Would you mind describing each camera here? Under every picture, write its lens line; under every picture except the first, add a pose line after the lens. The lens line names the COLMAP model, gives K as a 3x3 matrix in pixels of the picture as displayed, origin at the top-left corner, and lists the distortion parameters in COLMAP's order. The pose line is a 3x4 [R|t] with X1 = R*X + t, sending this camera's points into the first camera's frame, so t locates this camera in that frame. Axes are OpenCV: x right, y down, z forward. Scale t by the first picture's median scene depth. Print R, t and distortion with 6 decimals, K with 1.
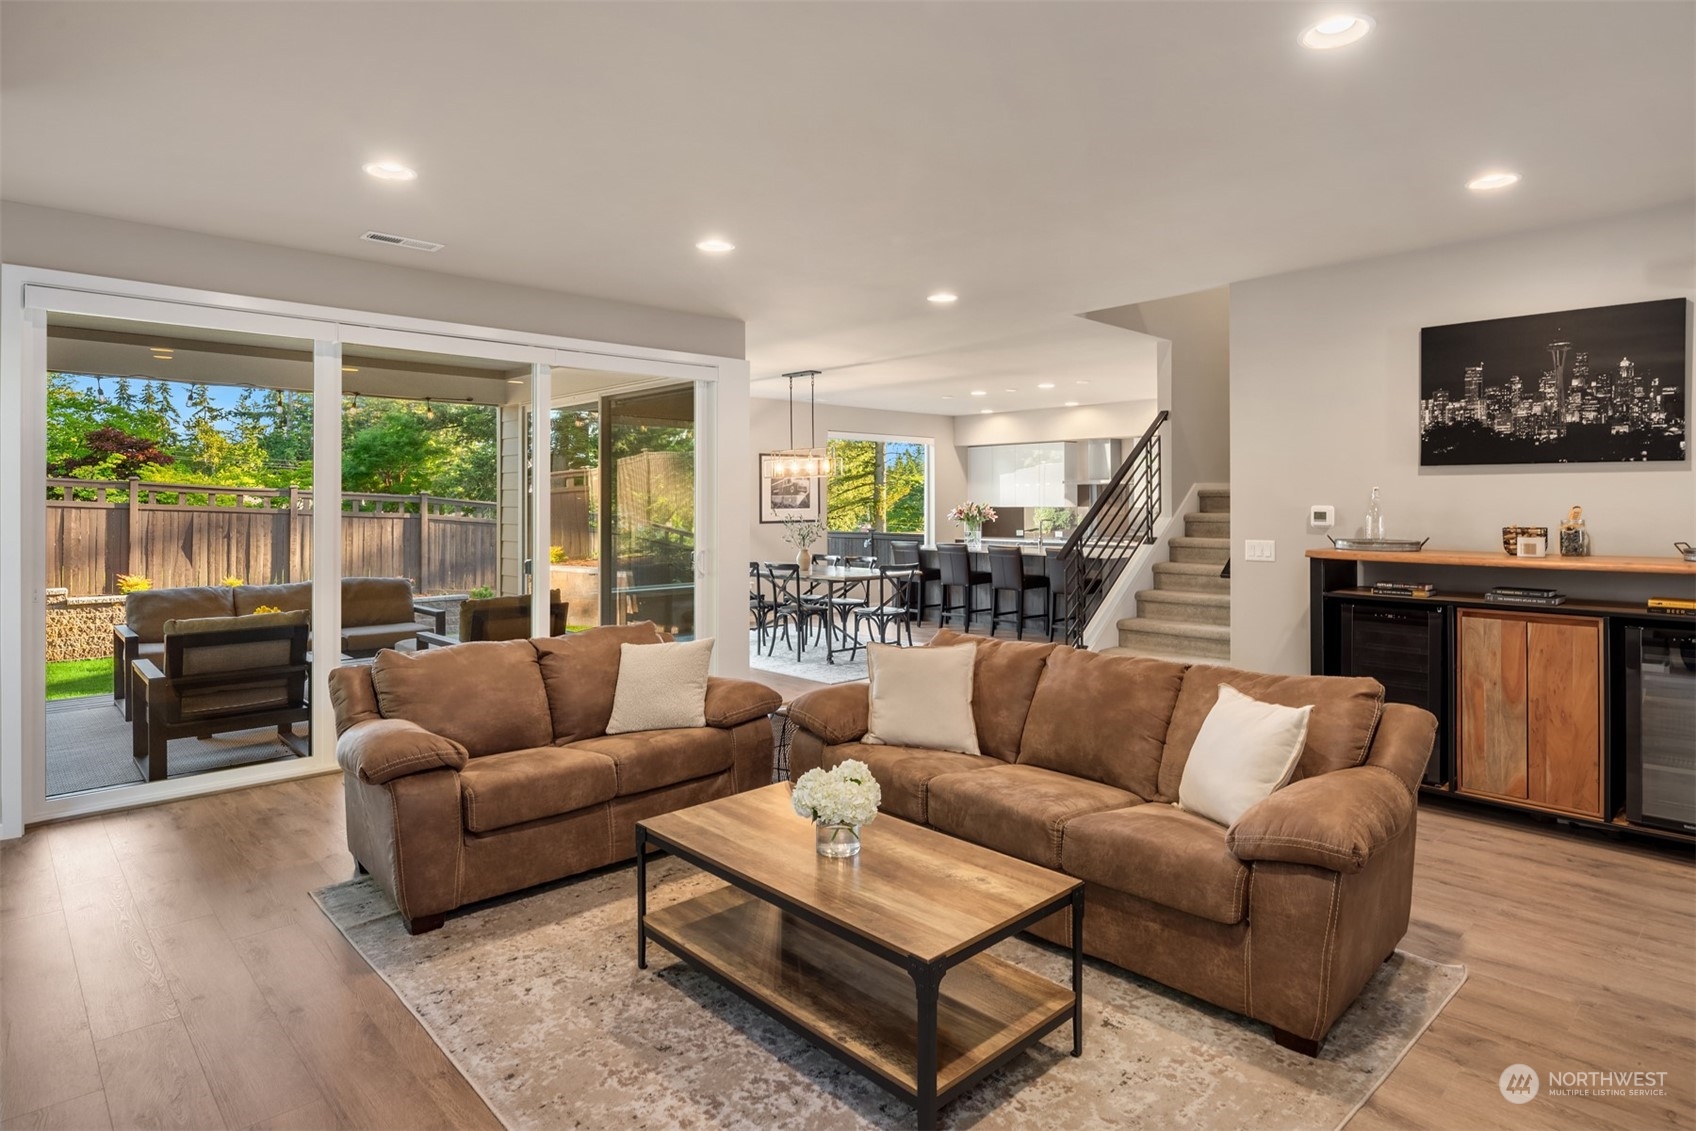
lens RADIAL K [[925.9, 0, 856.7], [0, 925.9, 500.1], [0, 0, 1]] dist [-0.000683, -0.005048]
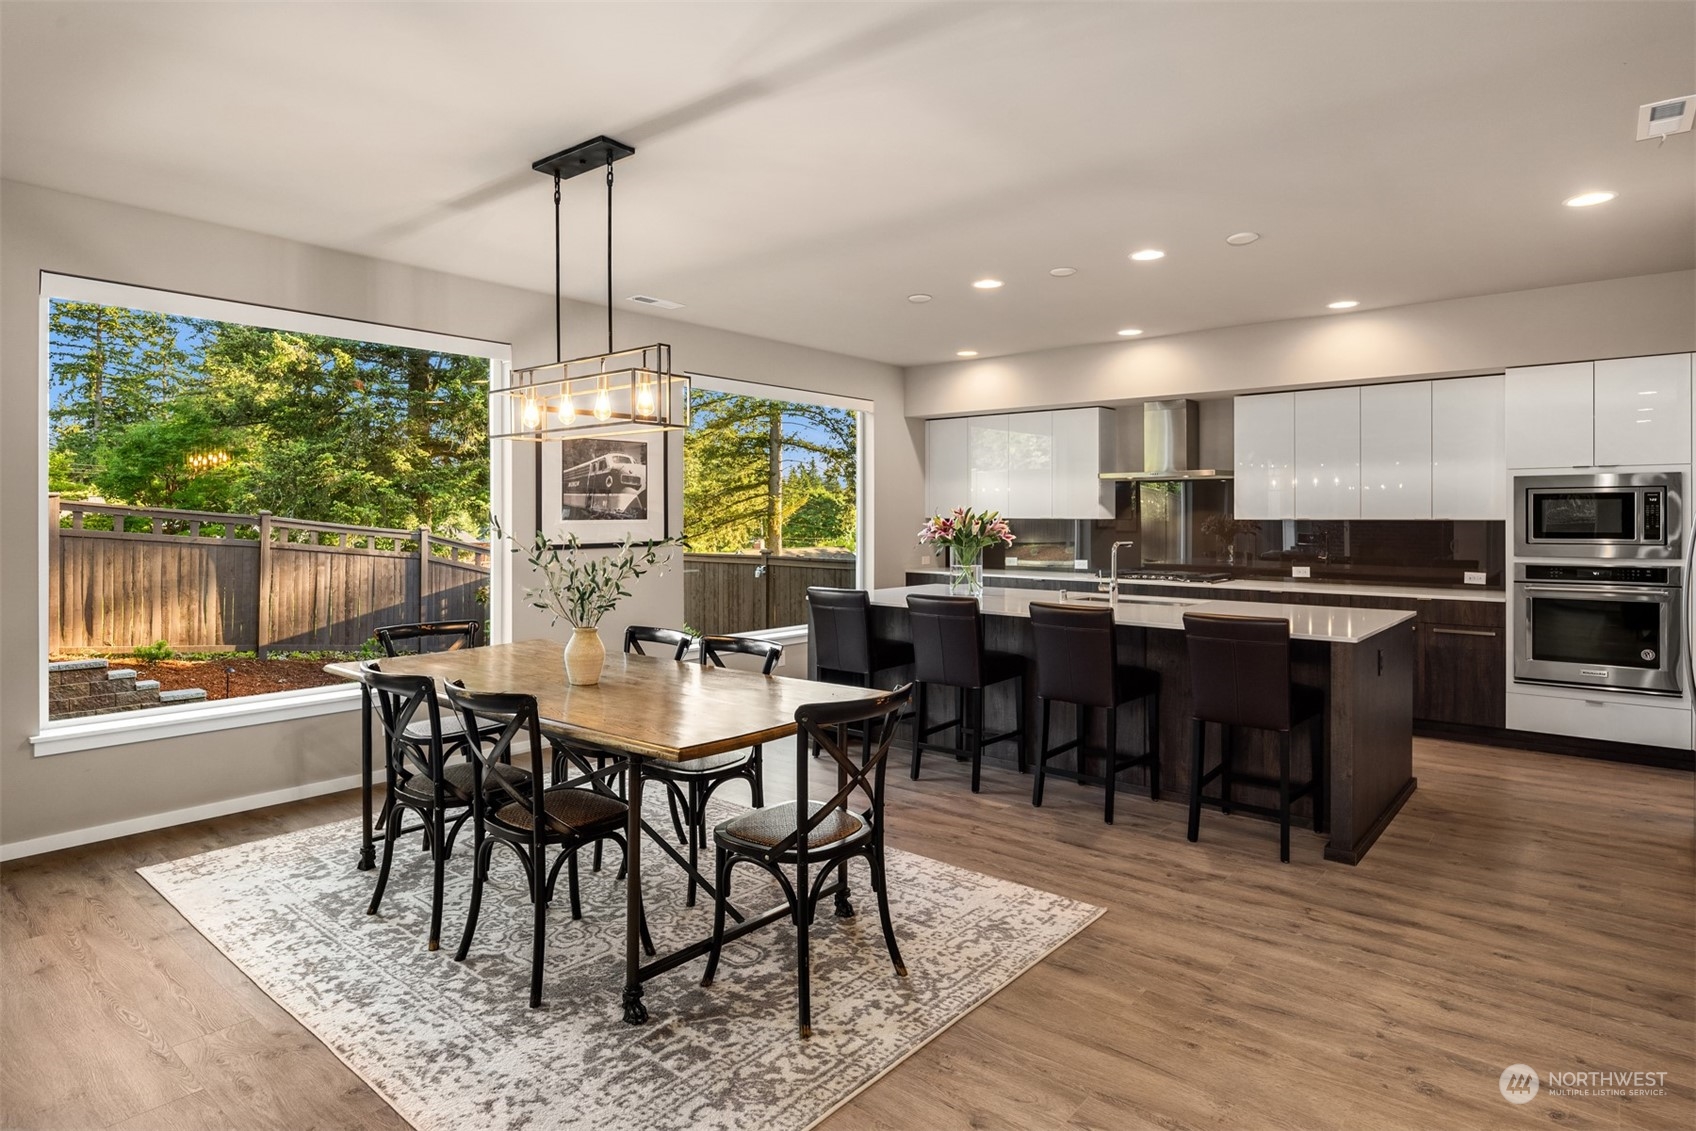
lens RADIAL K [[925.9, 0, 855.5], [0, 925.9, 525.1], [0, 0, 1]] dist [-0.000683, -0.005048]
pose [[0.993552, 0.002830, 0.113341, 0.005822], [-0.004188, 0.999922, 0.011738, 0.004935], [-0.113299, -0.012137, 0.993487, 0.415146]]
